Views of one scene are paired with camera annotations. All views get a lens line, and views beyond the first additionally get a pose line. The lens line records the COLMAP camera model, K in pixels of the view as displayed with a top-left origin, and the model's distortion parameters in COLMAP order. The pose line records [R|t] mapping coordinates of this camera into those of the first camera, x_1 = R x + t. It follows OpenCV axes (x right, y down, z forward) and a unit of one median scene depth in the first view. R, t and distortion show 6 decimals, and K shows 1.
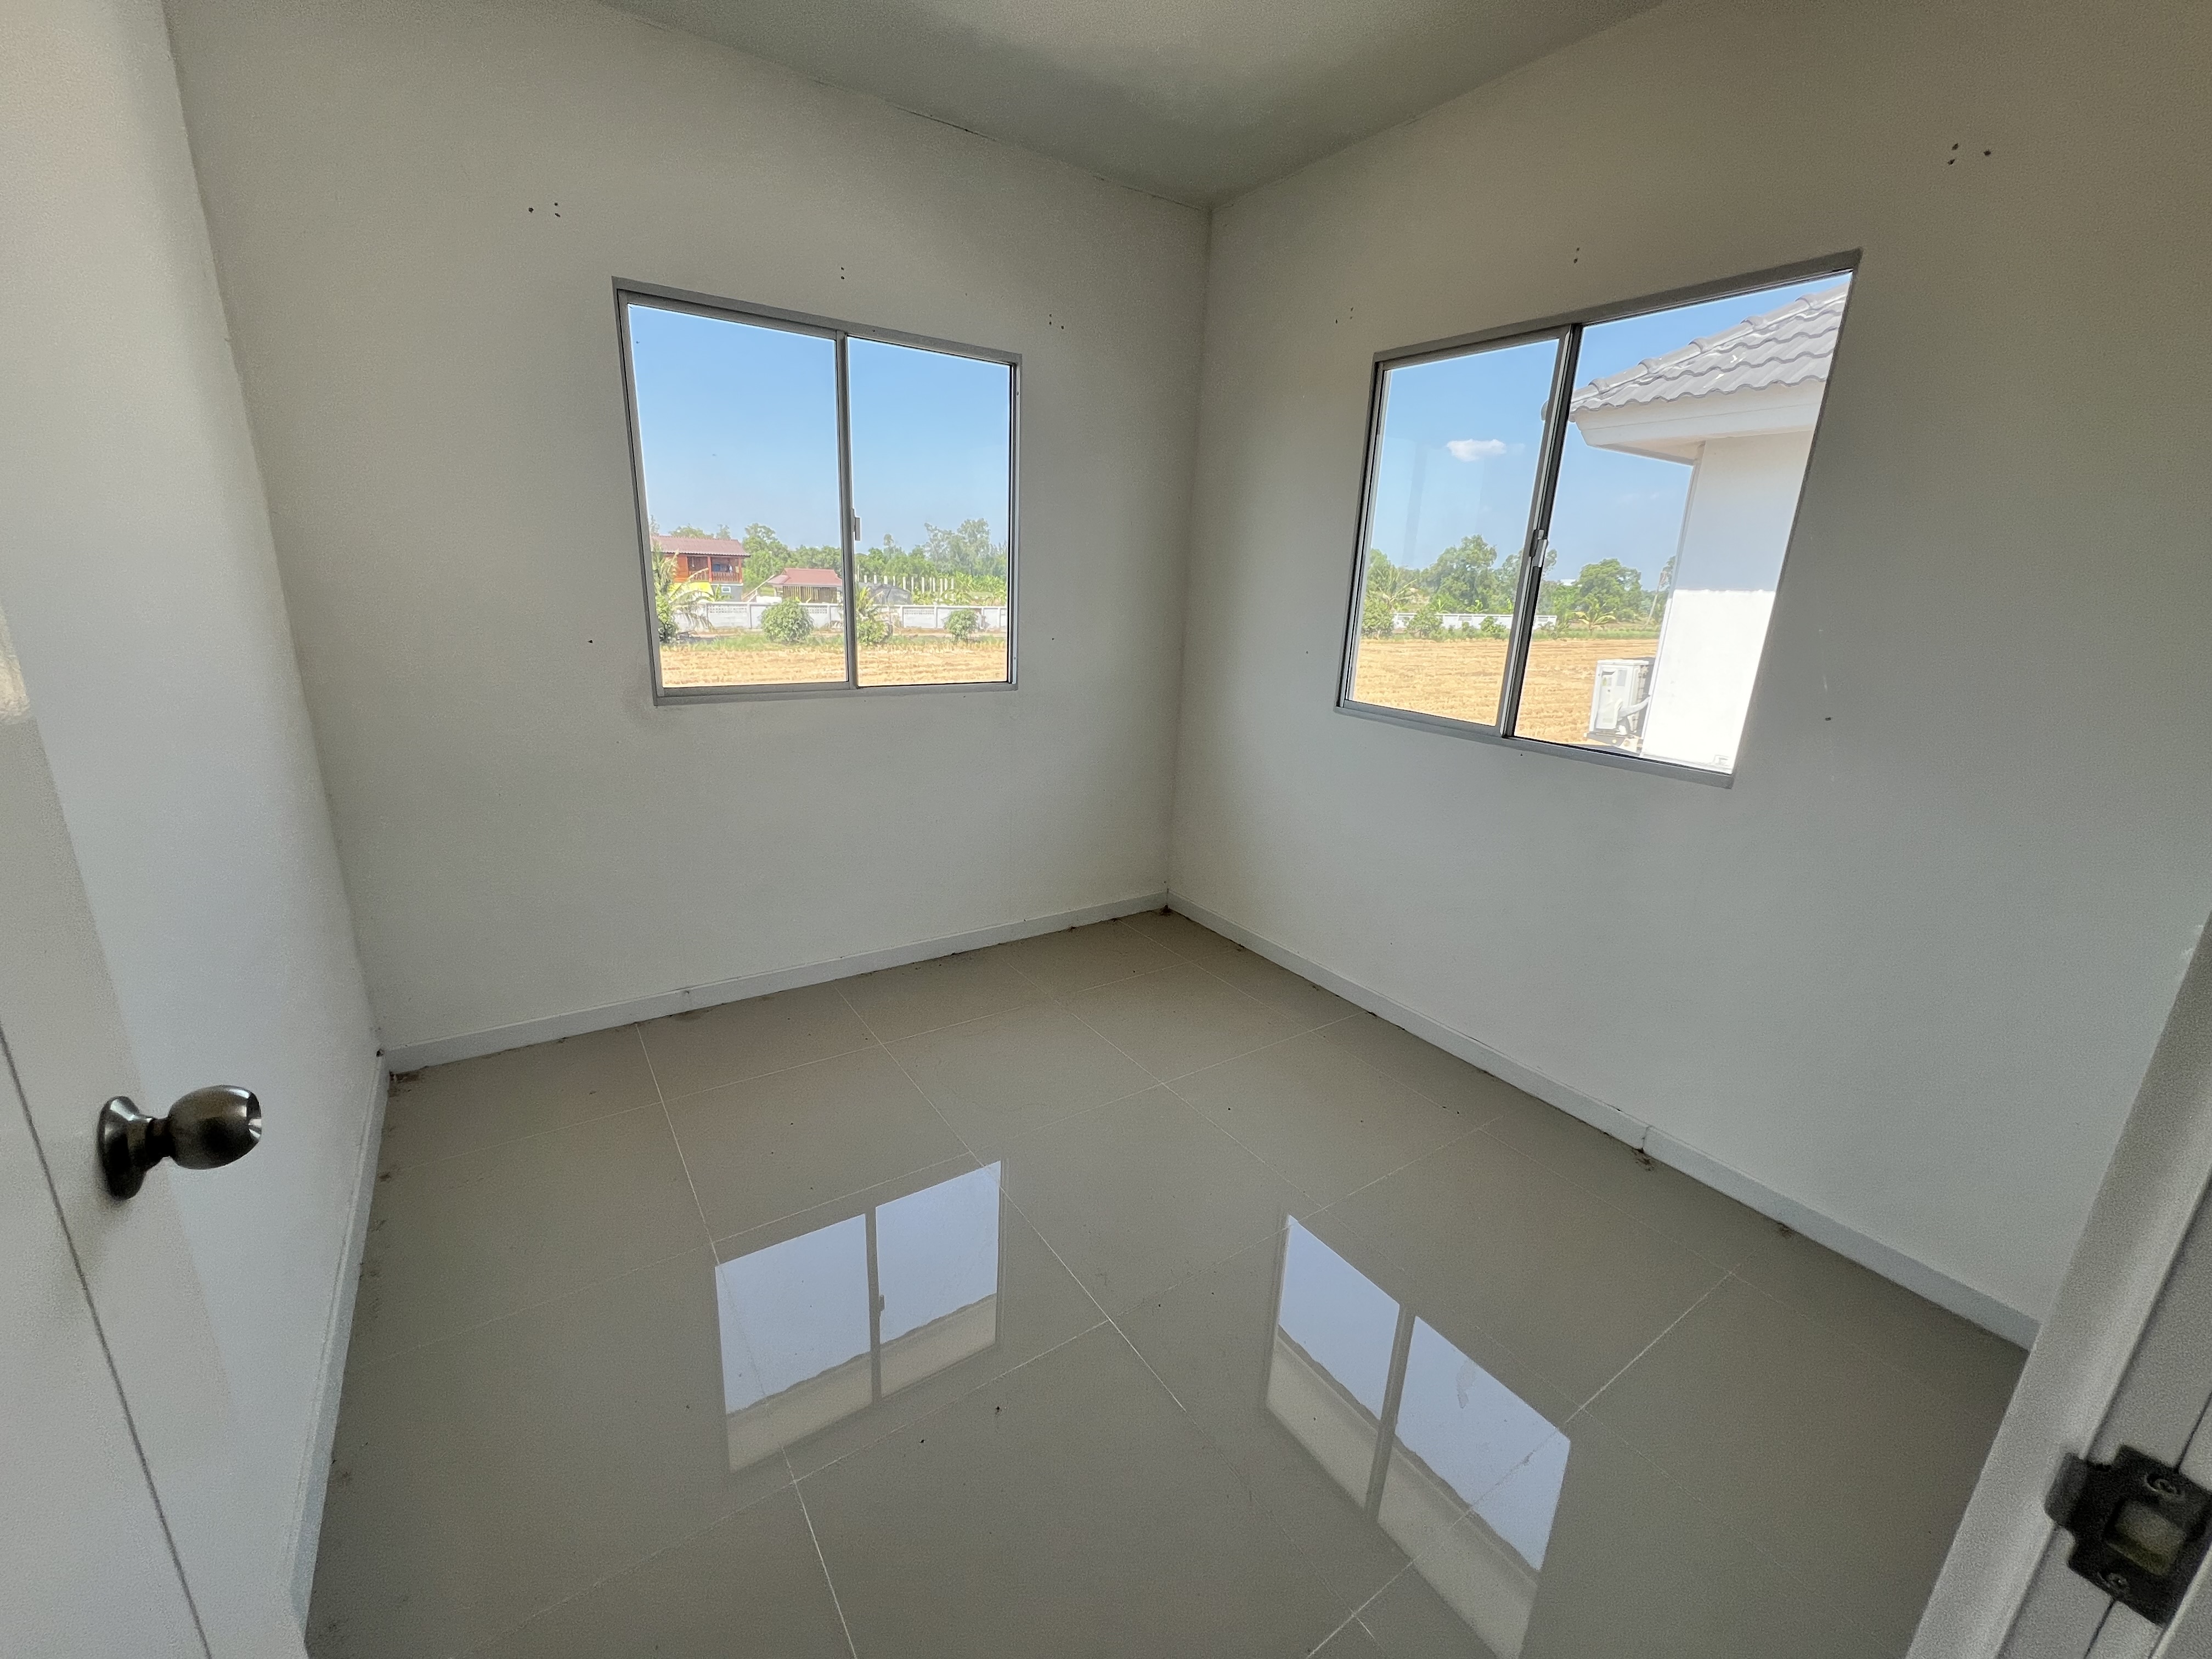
lens RADIAL K [[880.2, 0, 1106.0], [0, 880.2, 829.5], [0, 0, 1]] dist [0.001487, -0.000001]
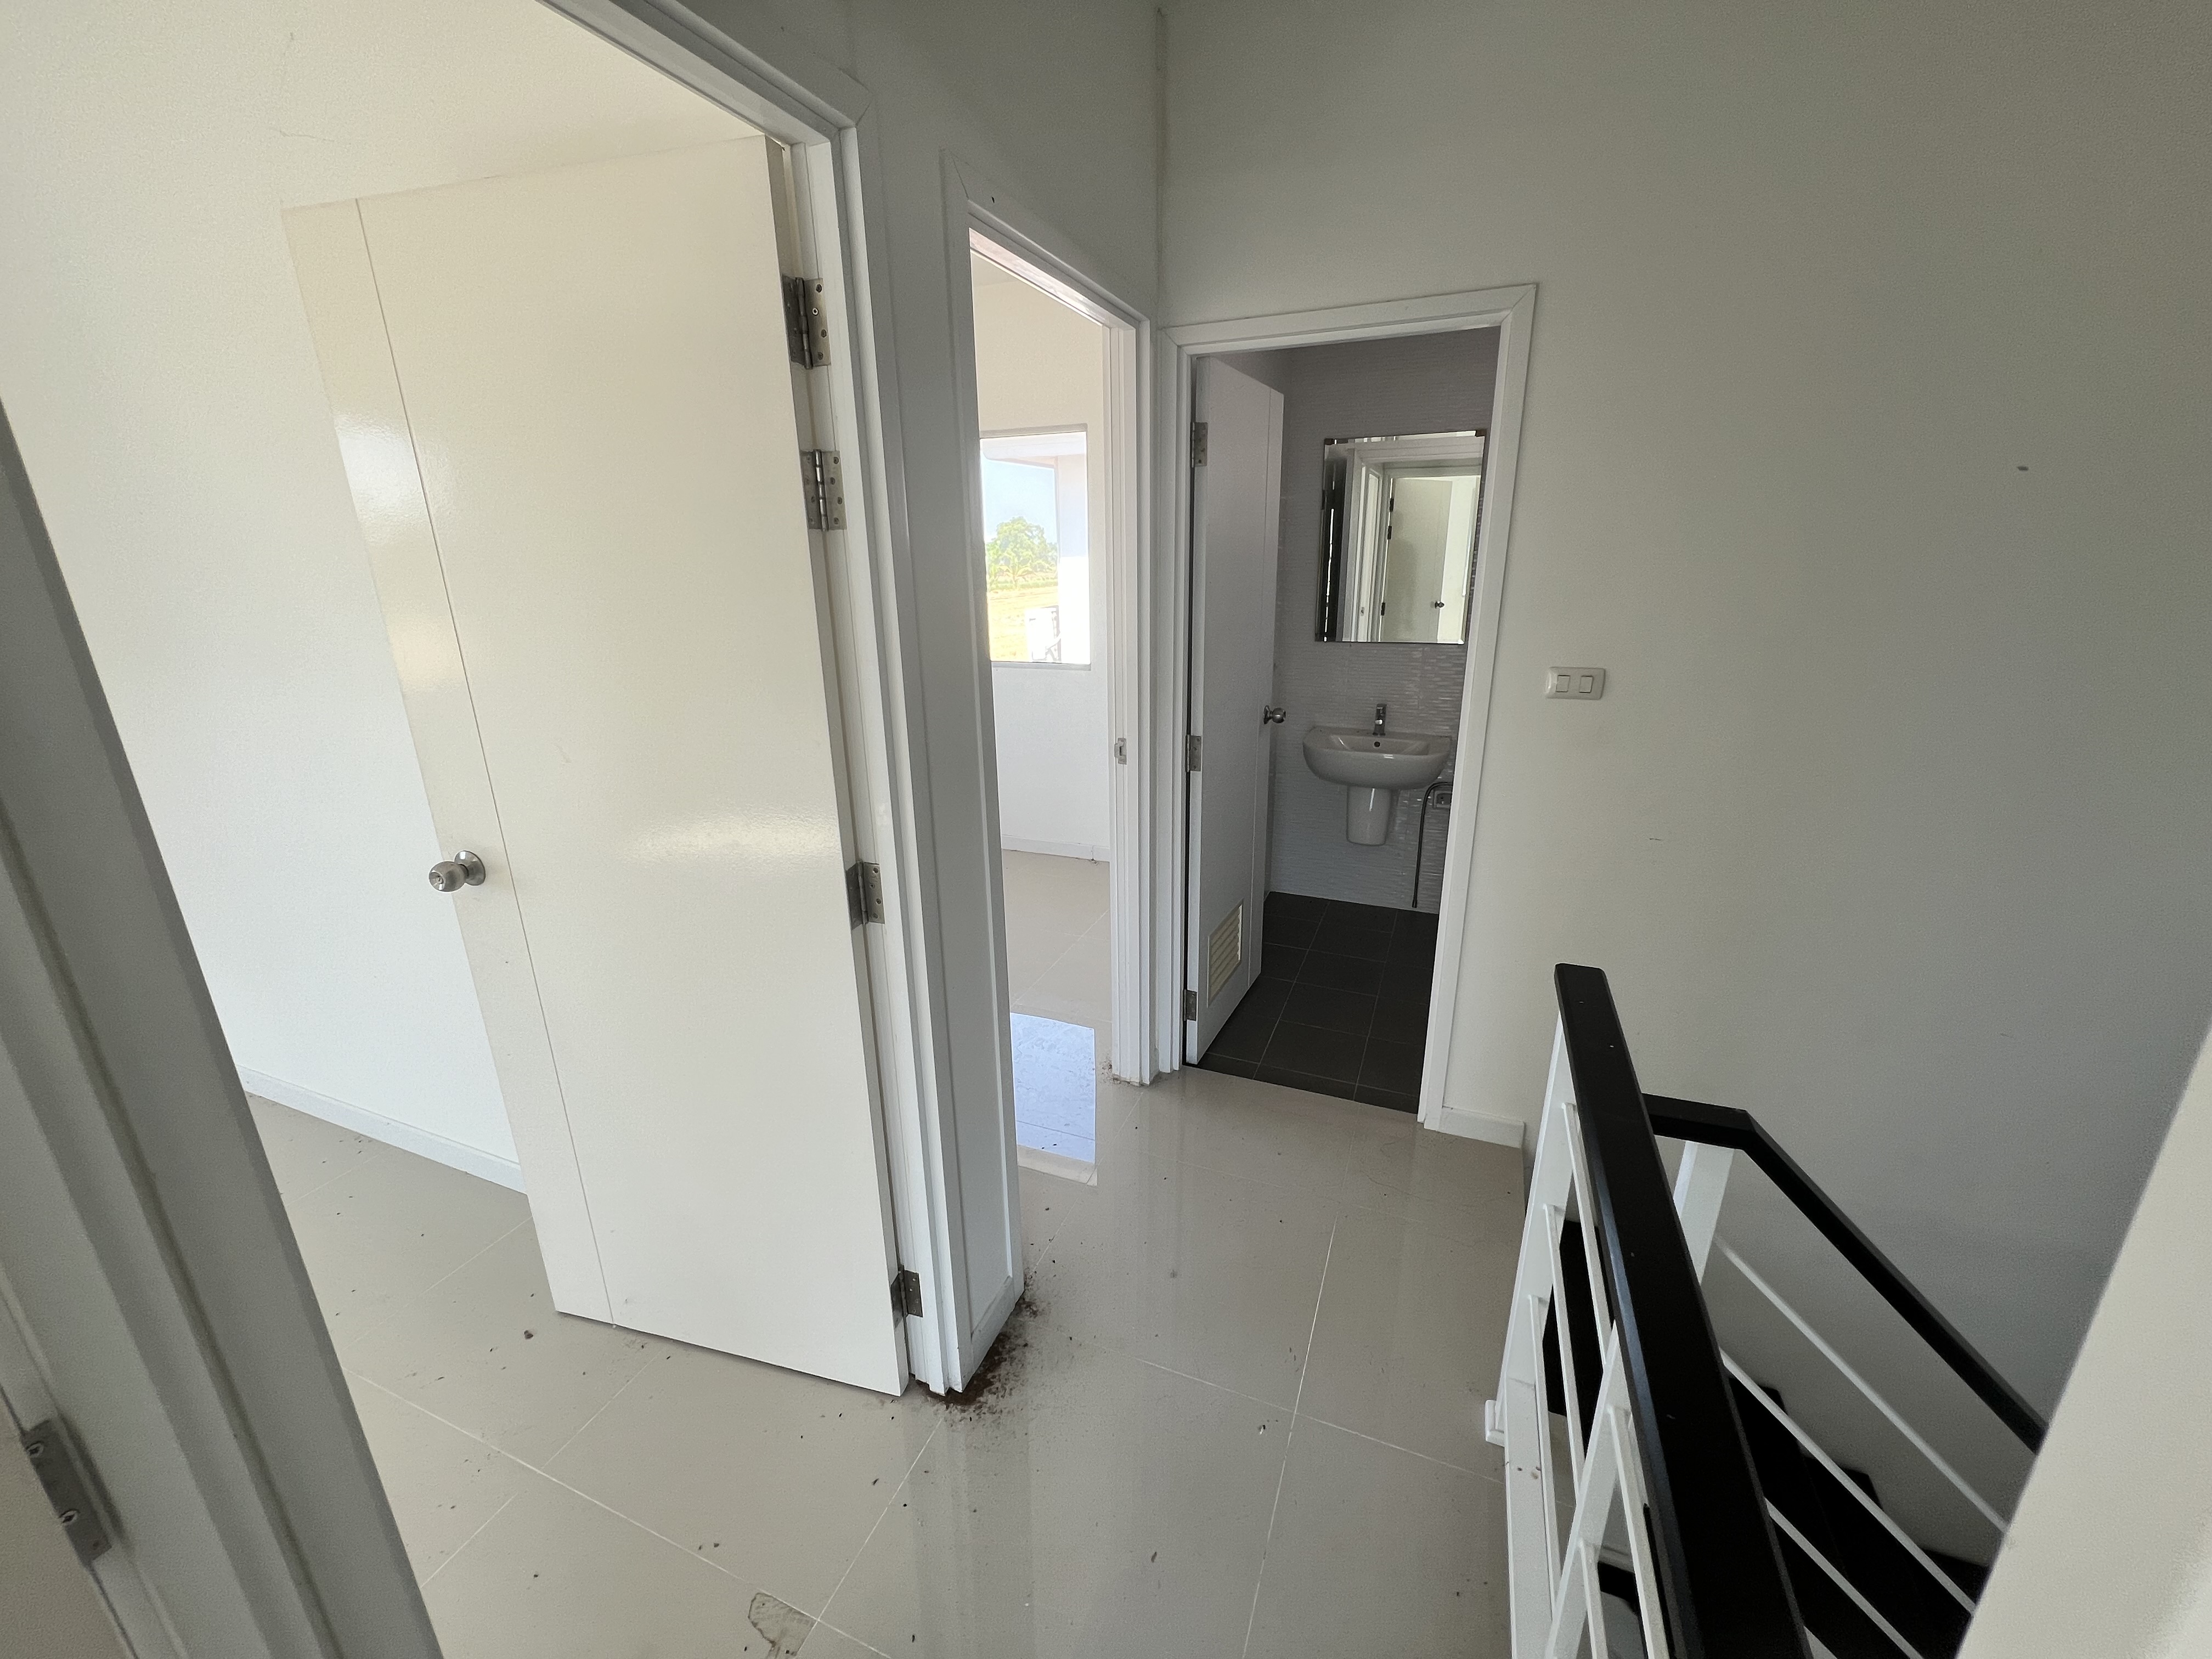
lens RADIAL K [[880.2, 0, 1106.0], [0, 880.2, 829.5], [0, 0, 1]] dist [0.001487, -0.000001]
pose [[0.827596, -0.213969, 0.518942, -0.296003], [0.194531, 0.976534, 0.092410, 0.096130], [-0.526538, 0.024472, 0.849799, -0.544506]]
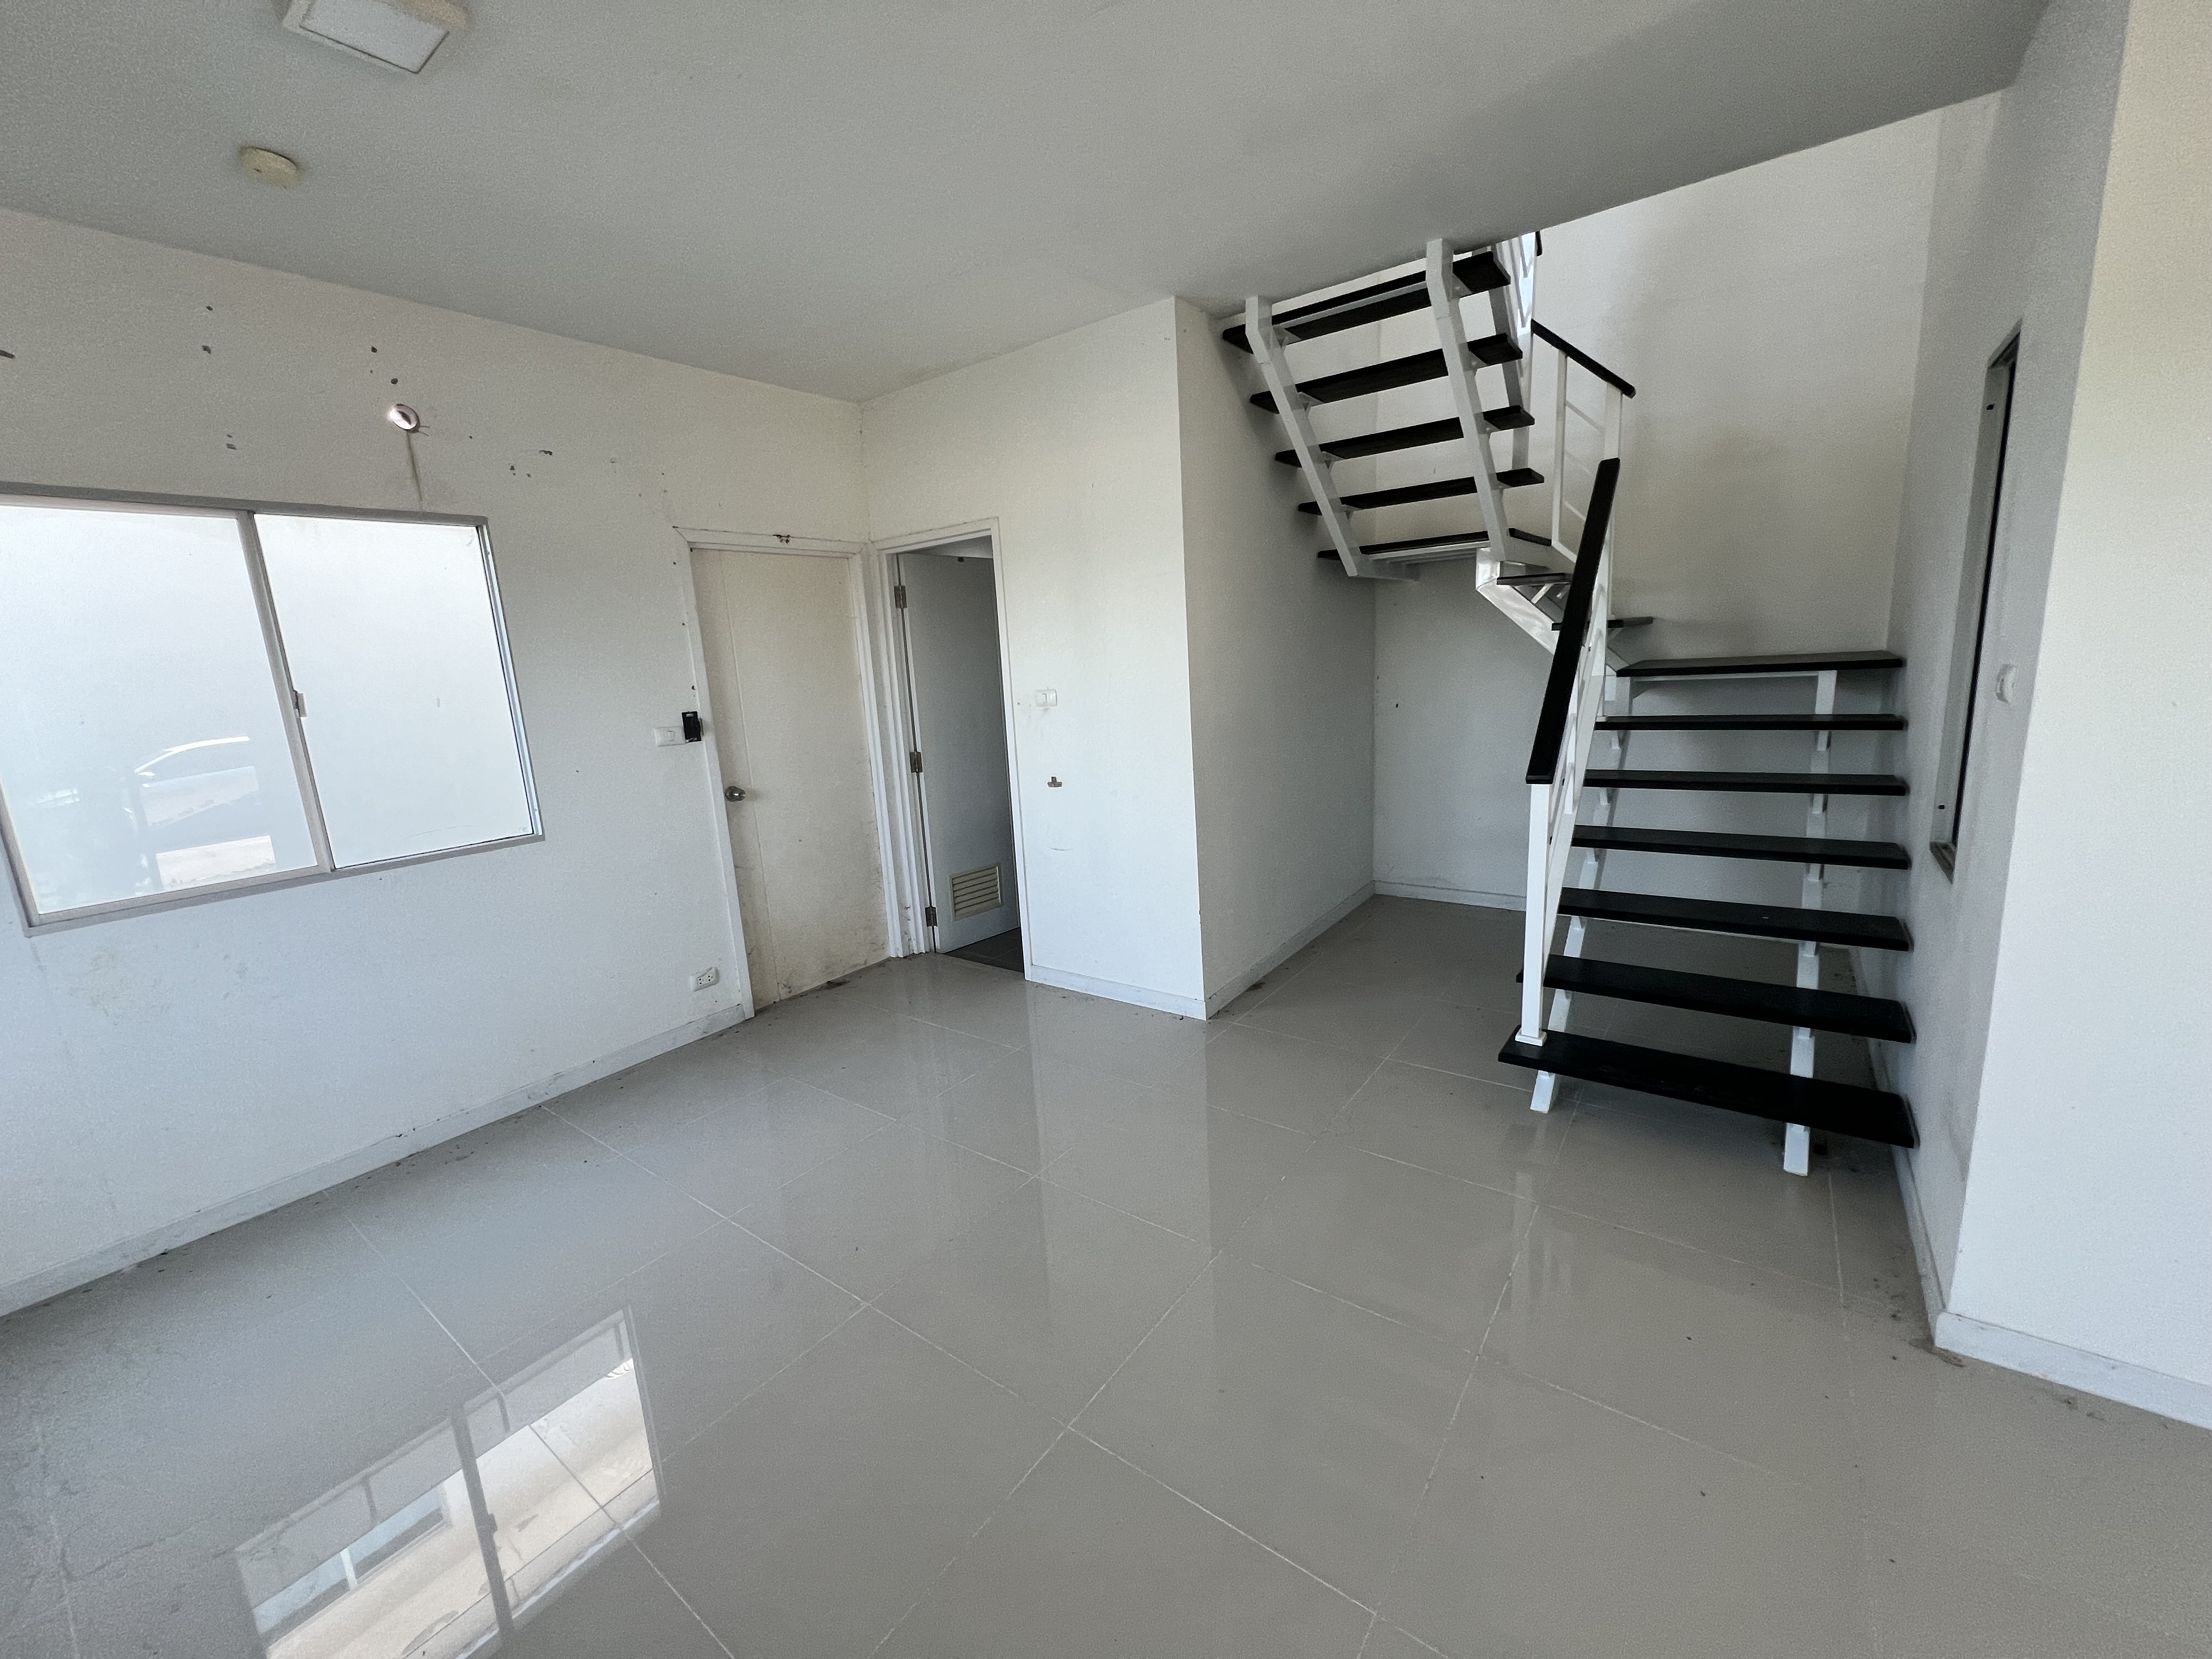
lens RADIAL K [[892.4, 0, 1106.0], [0, 892.4, 829.5], [0, 0, 1]] dist [-0.000177, -0.000236]
pose [[-0.342072, -0.201717, 0.917767, -0.717832], [0.299996, 0.902133, 0.310095, -0.174812], [-0.890499, 0.381401, -0.248081, 0.351828]]
